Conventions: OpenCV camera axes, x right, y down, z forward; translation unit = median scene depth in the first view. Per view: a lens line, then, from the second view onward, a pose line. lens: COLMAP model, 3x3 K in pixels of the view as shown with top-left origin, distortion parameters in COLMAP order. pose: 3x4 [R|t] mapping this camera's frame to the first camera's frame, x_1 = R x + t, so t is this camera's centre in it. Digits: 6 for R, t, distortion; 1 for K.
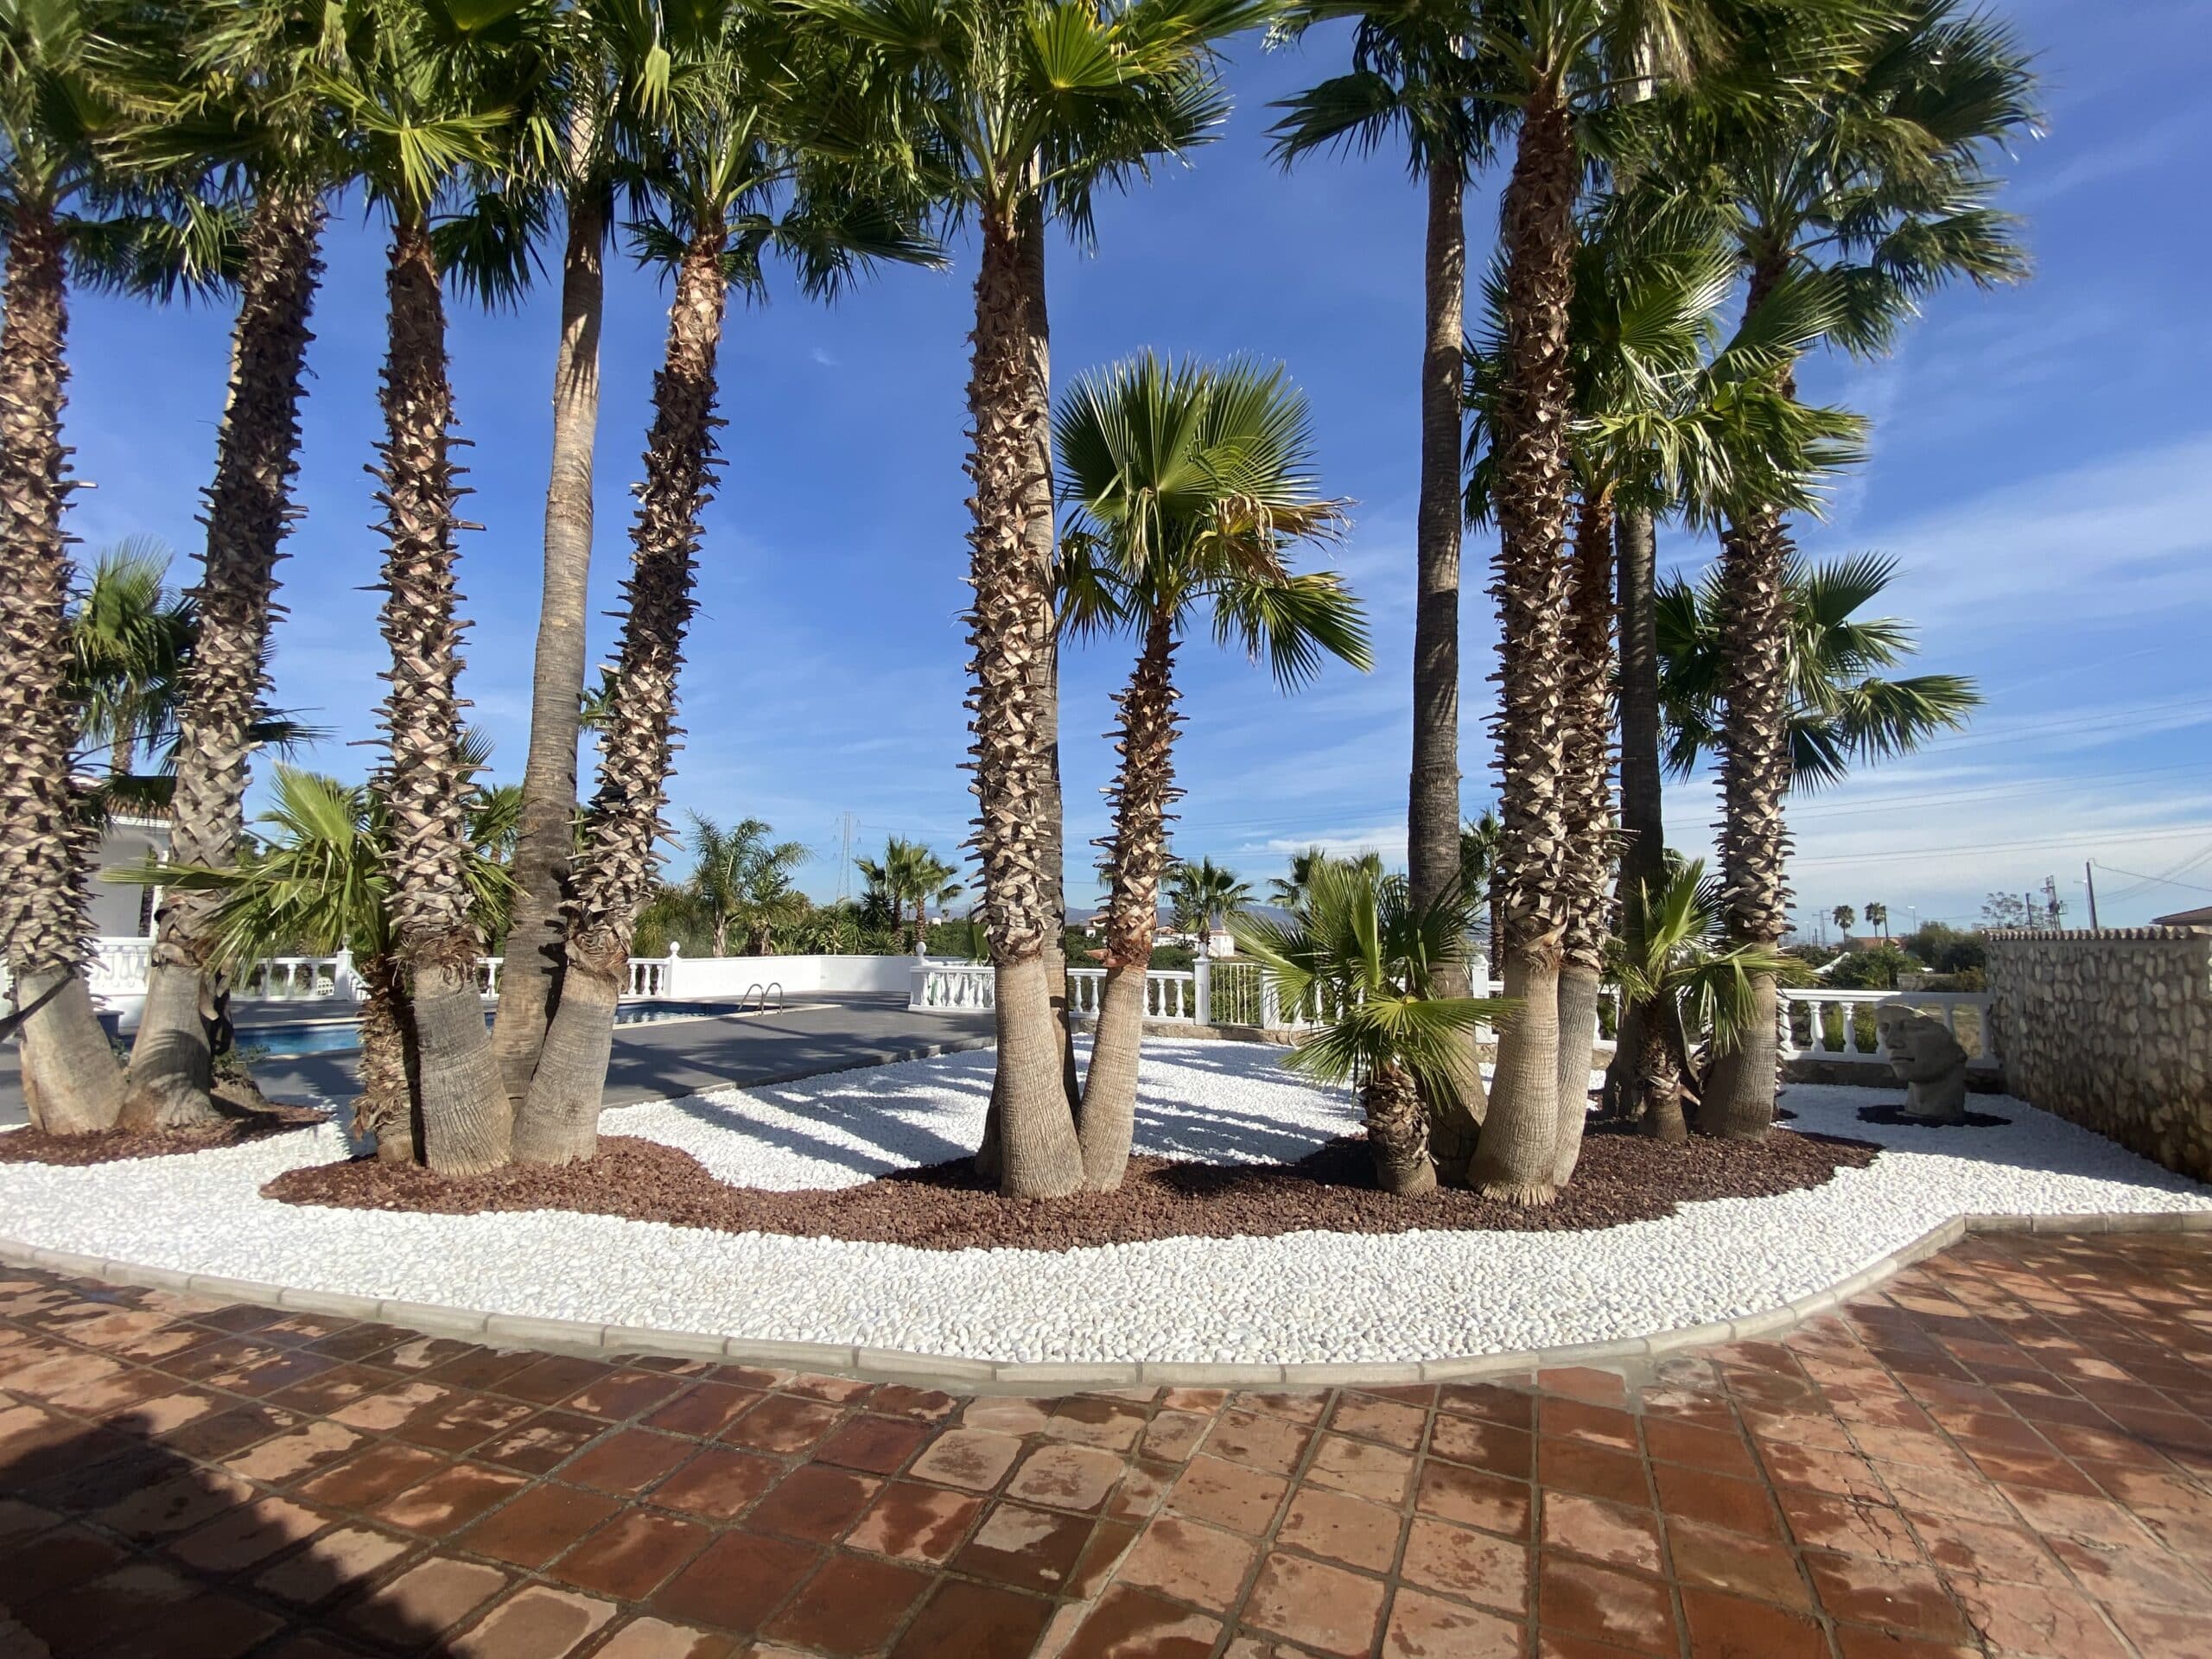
lens RADIAL K [[903.0, 0, 1106.0], [0, 903.0, 829.5], [0, 0, 1]] dist [0.014768, -0.017550]
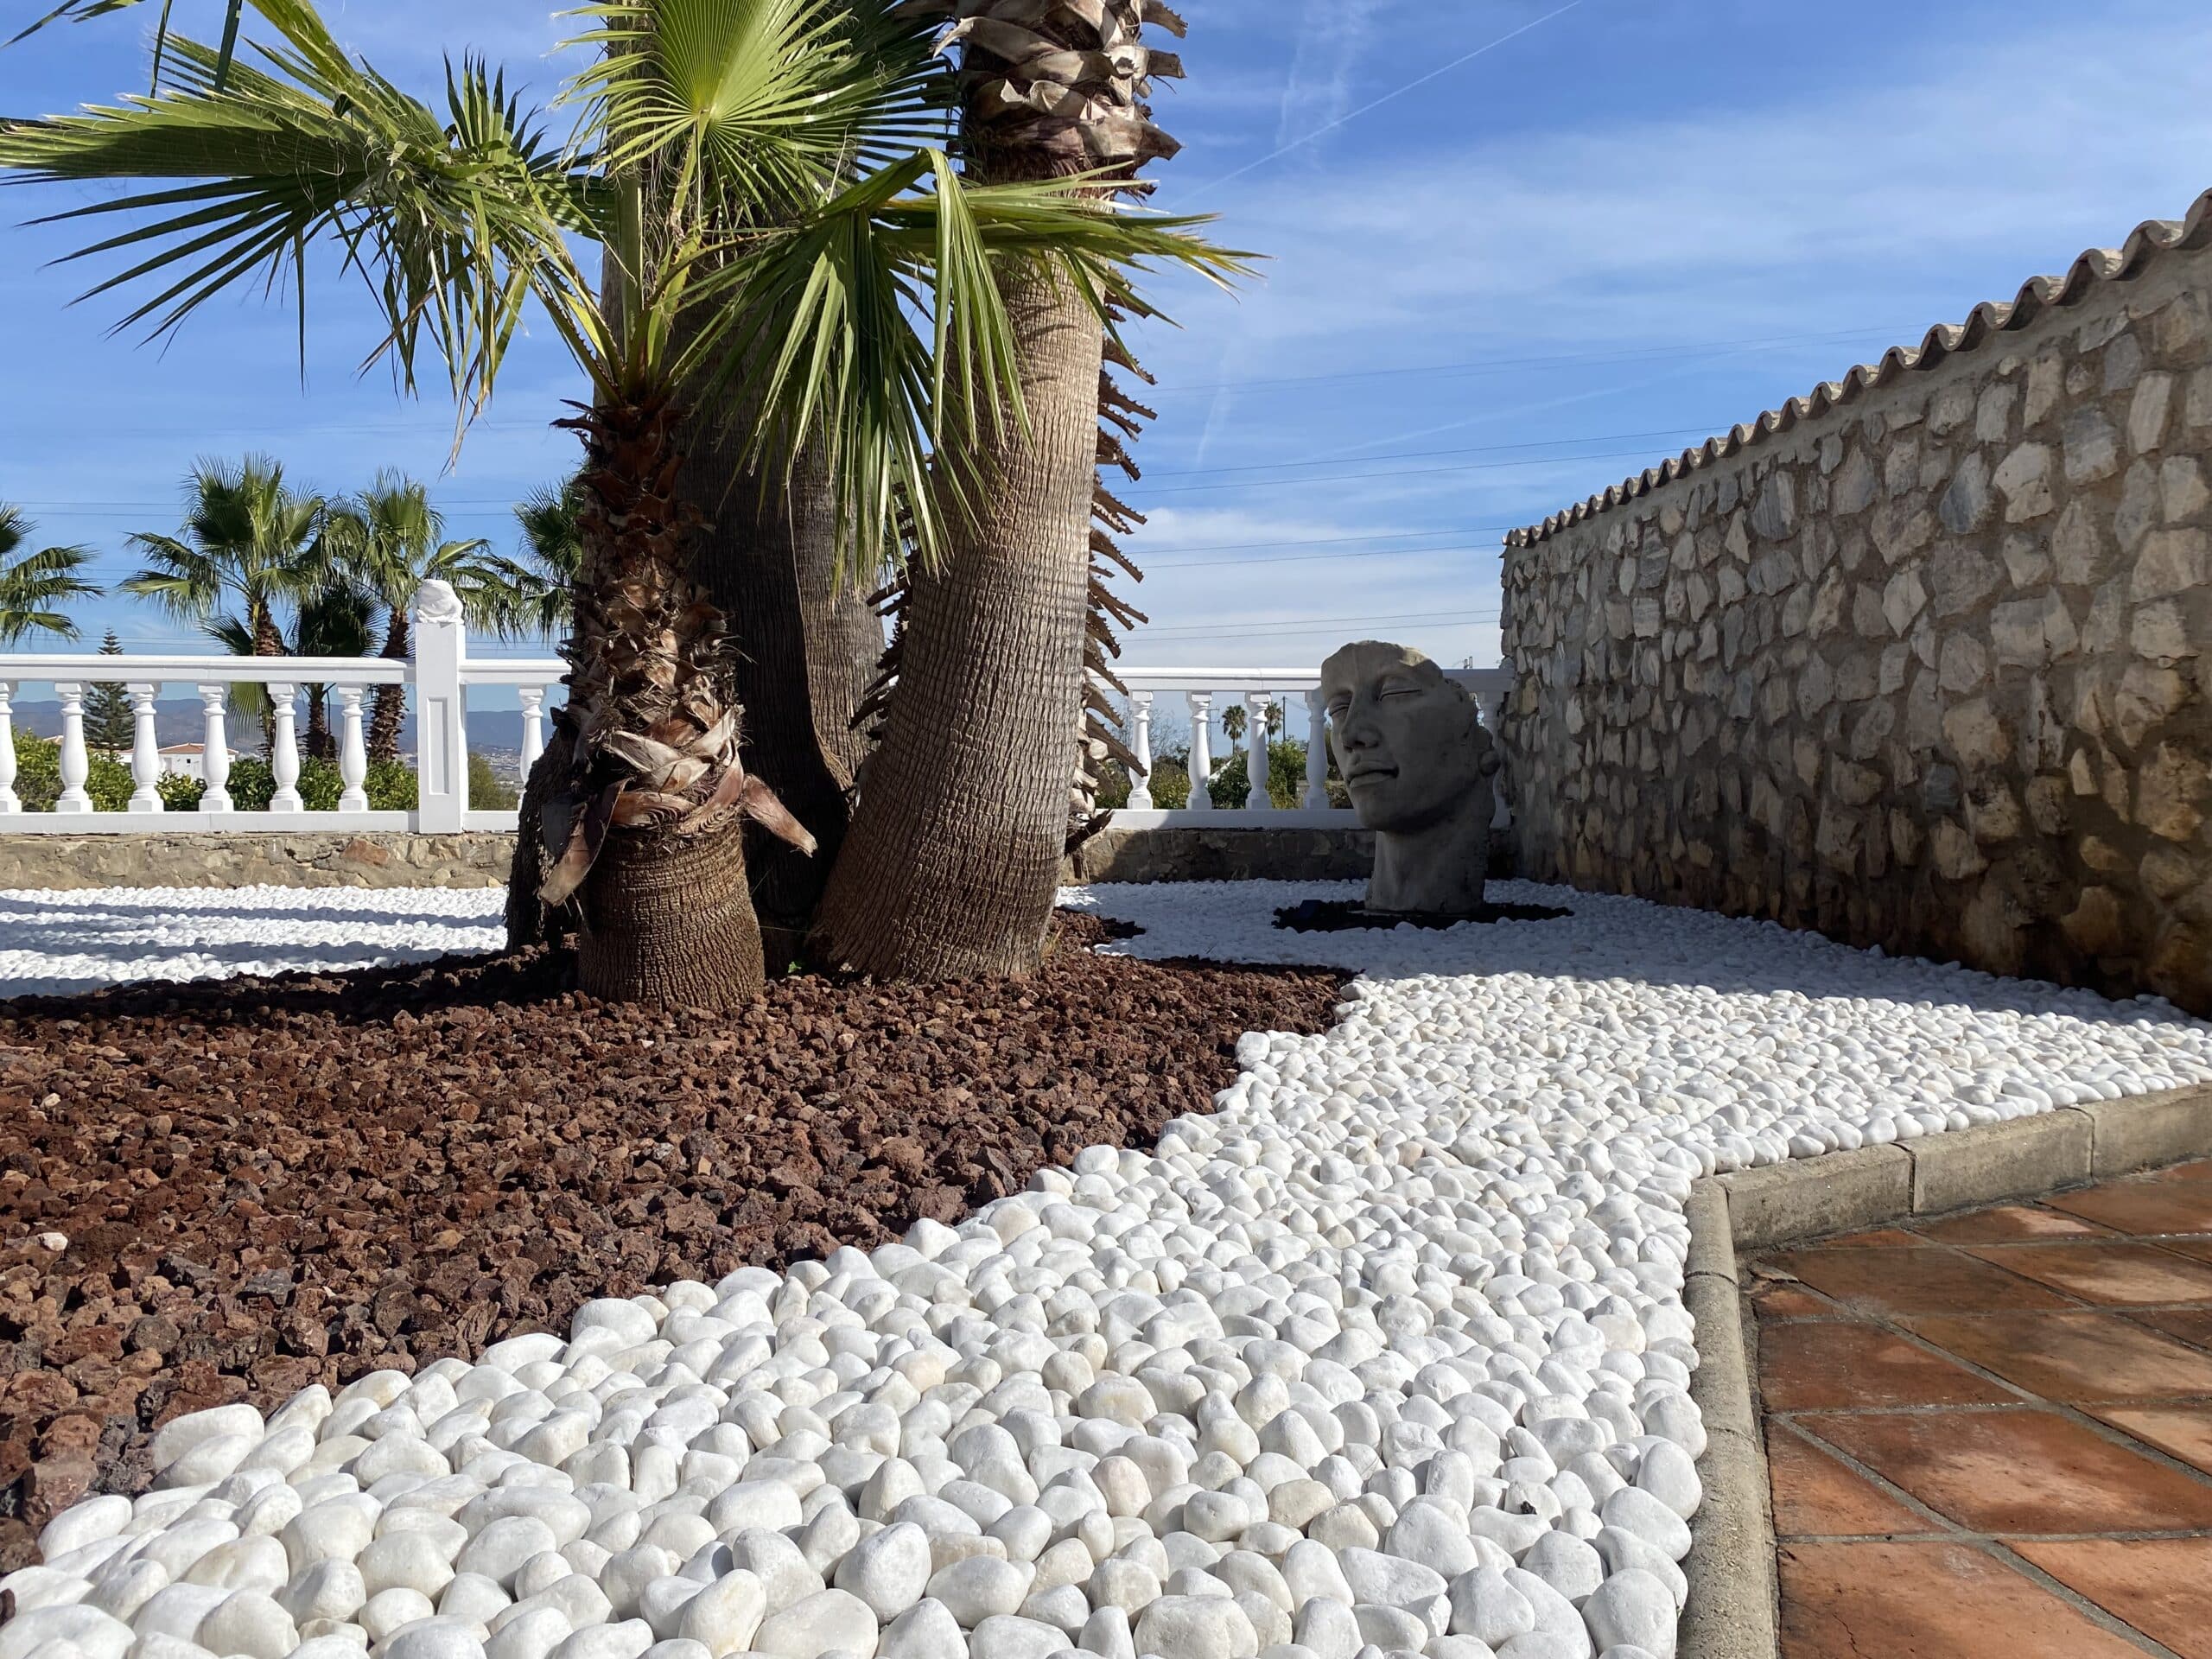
lens RADIAL K [[1671.8, 0, 1106.0], [0, 1671.8, 829.5], [0, 0, 1]] dist [0.029442, -0.005760]
pose [[0.821941, -0.027001, 0.568932, 0.614446], [-0.064085, 0.988149, 0.139480, 0.304078], [-0.565956, -0.151104, 0.810470, 0.781572]]
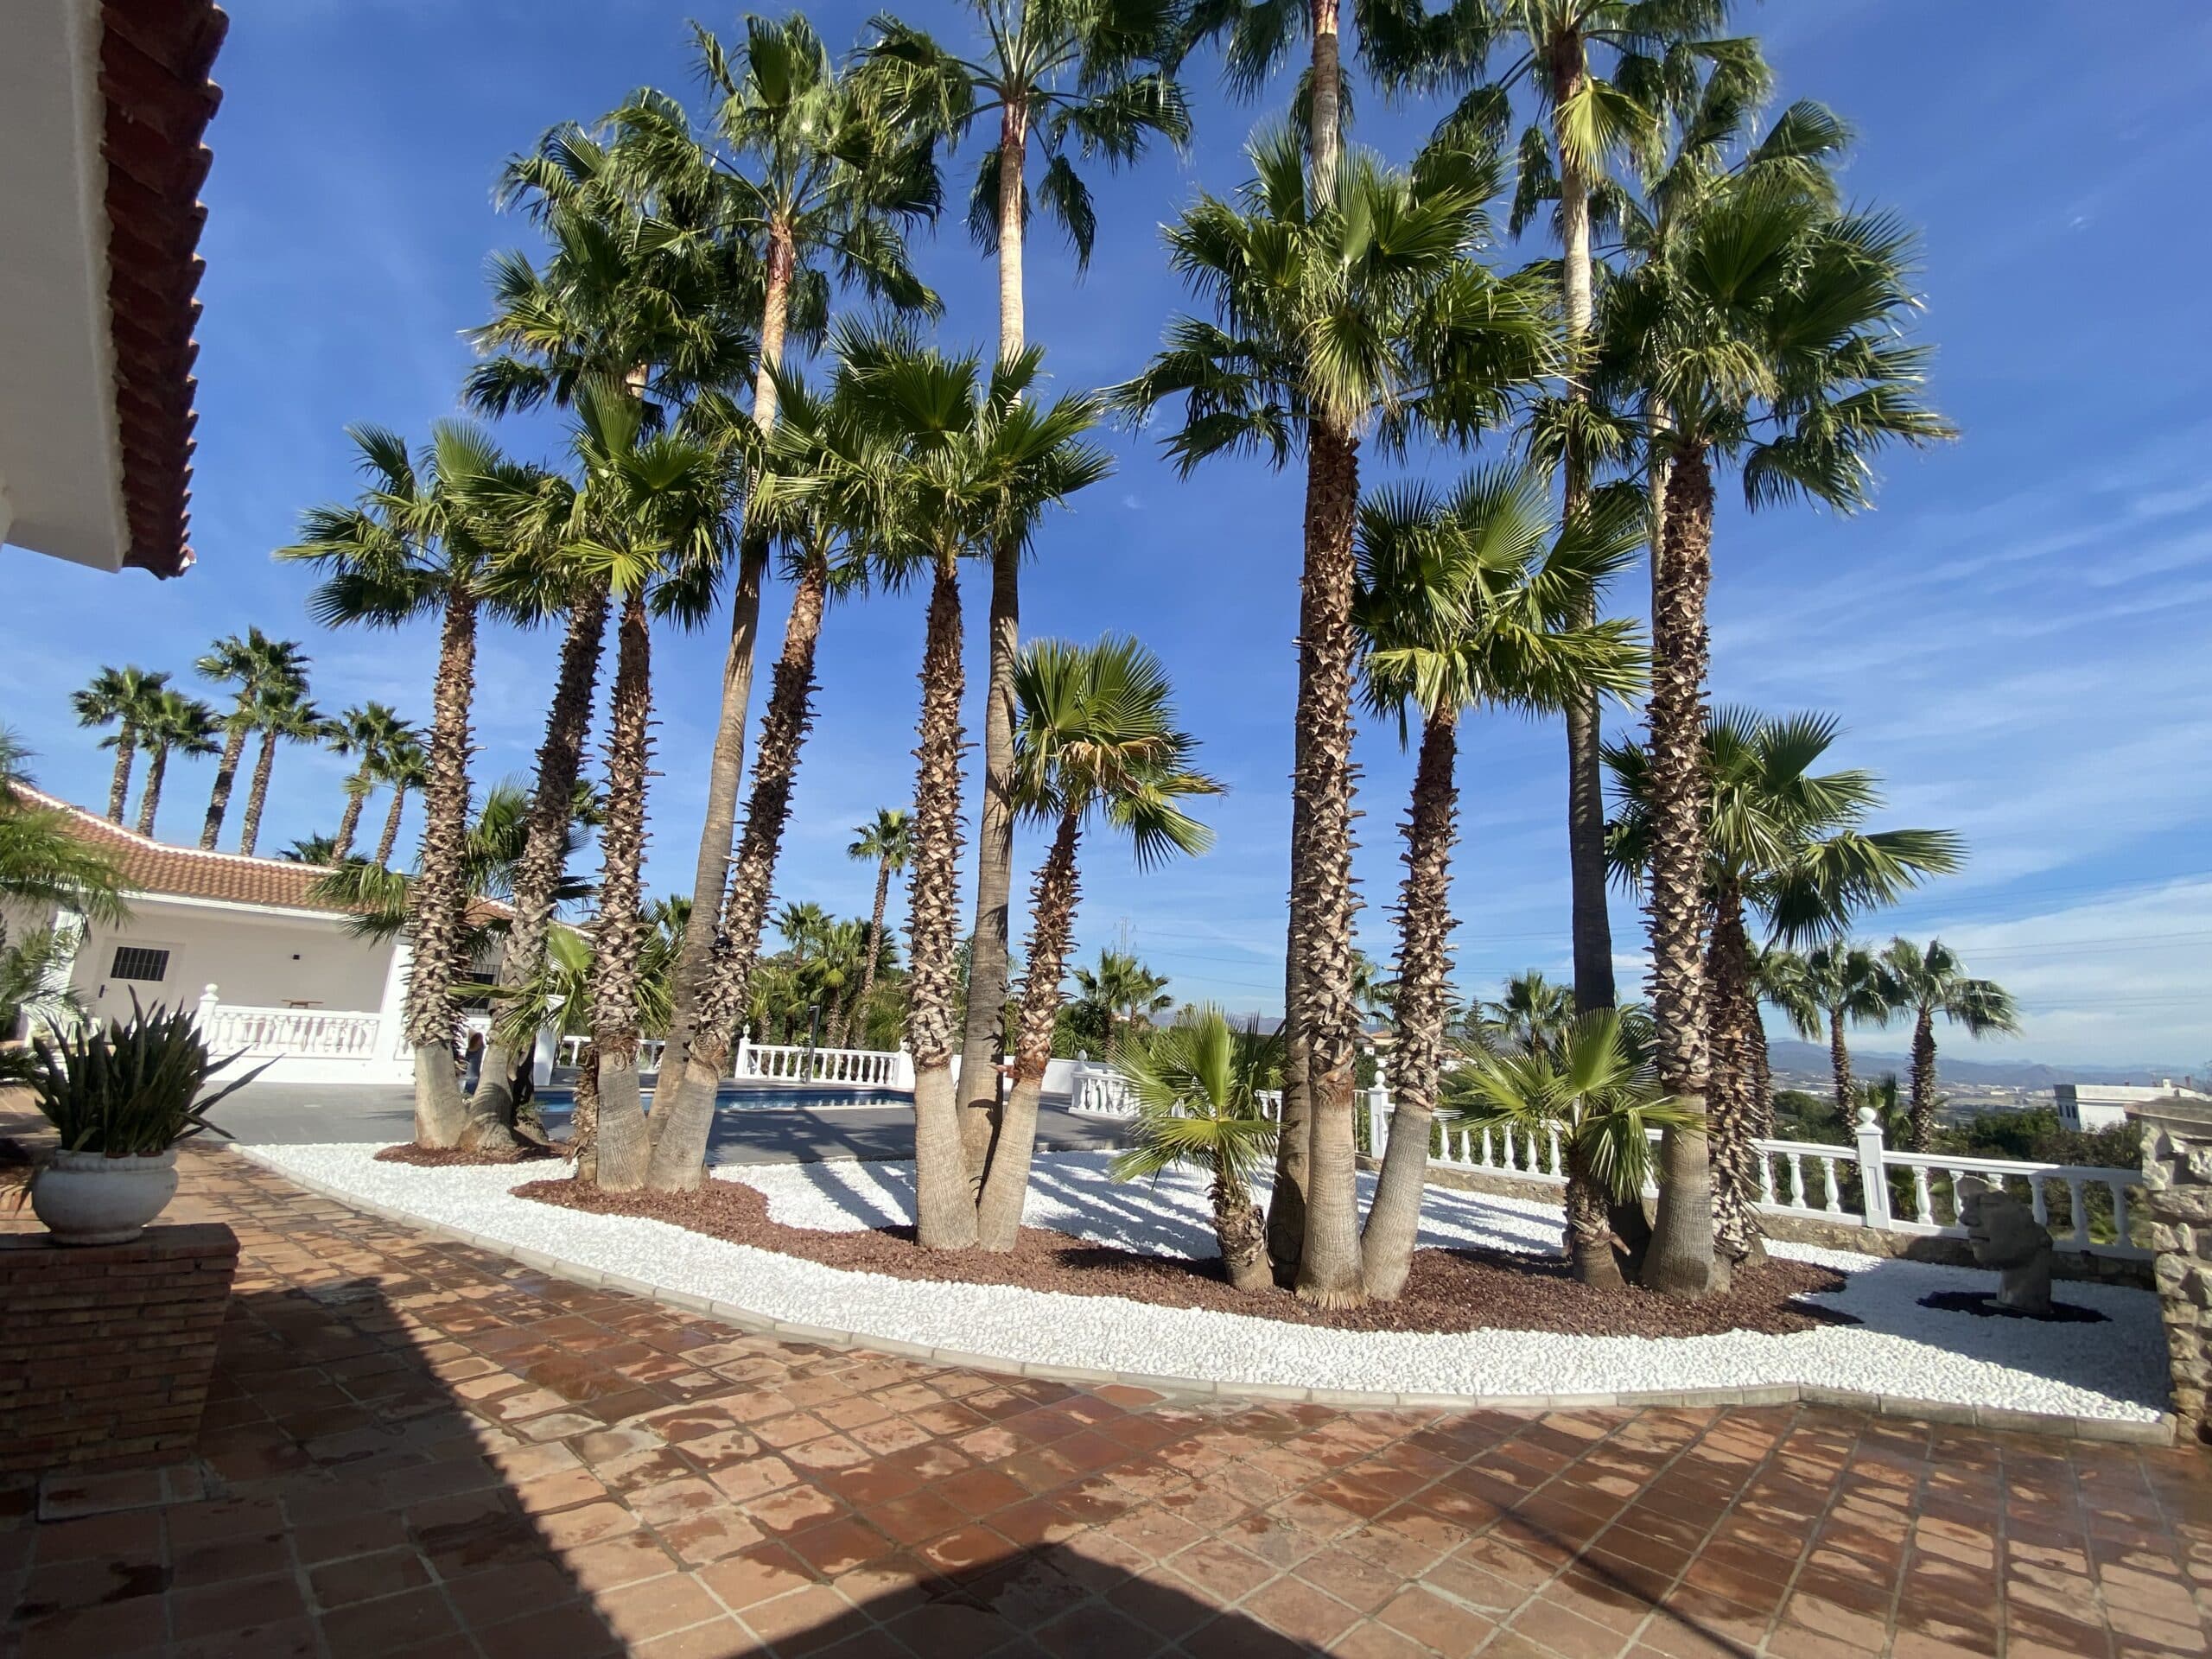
lens RADIAL K [[898.9, 0, 1106.0], [0, 898.9, 829.5], [0, 0, 1]] dist [0.037278, -0.034570]
pose [[0.952529, -0.022964, -0.303581, 0.548406], [-0.012777, 0.993257, -0.115224, -0.062487], [0.304180, 0.113633, 0.945813, -0.269341]]
